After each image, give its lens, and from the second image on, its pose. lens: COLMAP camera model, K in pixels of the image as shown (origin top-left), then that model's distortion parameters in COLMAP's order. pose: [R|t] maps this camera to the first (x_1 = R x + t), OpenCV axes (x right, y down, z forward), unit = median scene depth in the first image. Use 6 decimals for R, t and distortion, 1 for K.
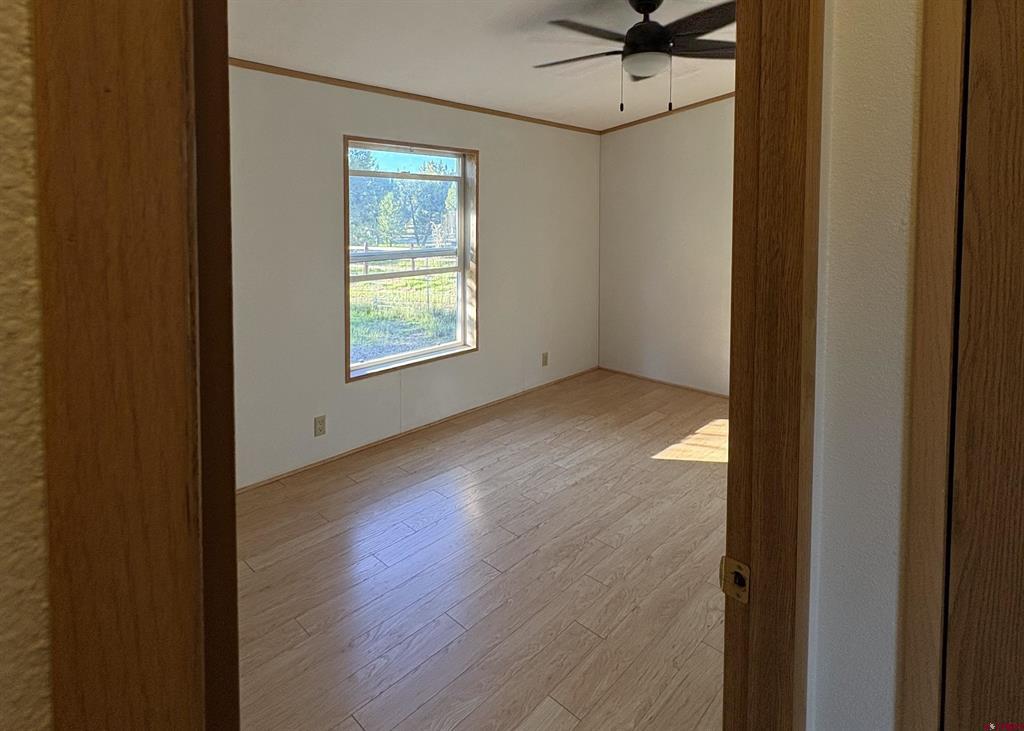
lens RADIAL K [[539.8, 0, 512.0], [0, 539.8, 365.5], [0, 0, 1]] dist [-0.000314, -0.000622]
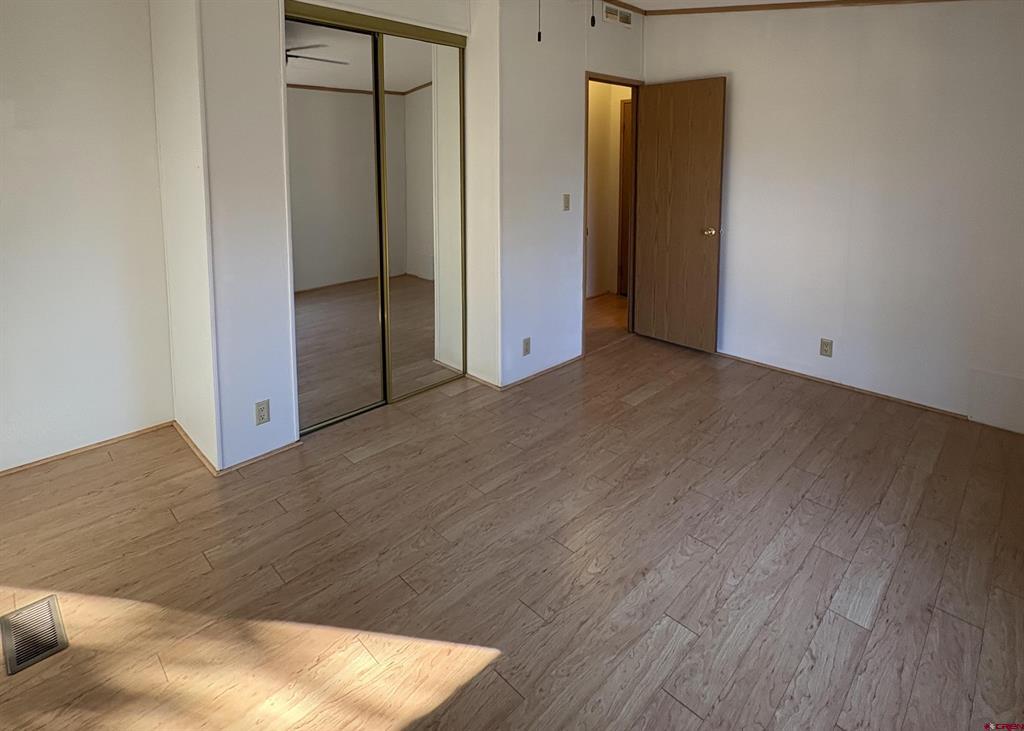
lens RADIAL K [[539.8, 0, 512.0], [0, 539.8, 365.5], [0, 0, 1]] dist [-0.000314, -0.000622]
pose [[-0.999911, 0.000031, 0.013305, 0.277192], [0.007985, 0.801305, 0.598203, -0.385230], [-0.010642, 0.598257, -0.801234, 1.415518]]
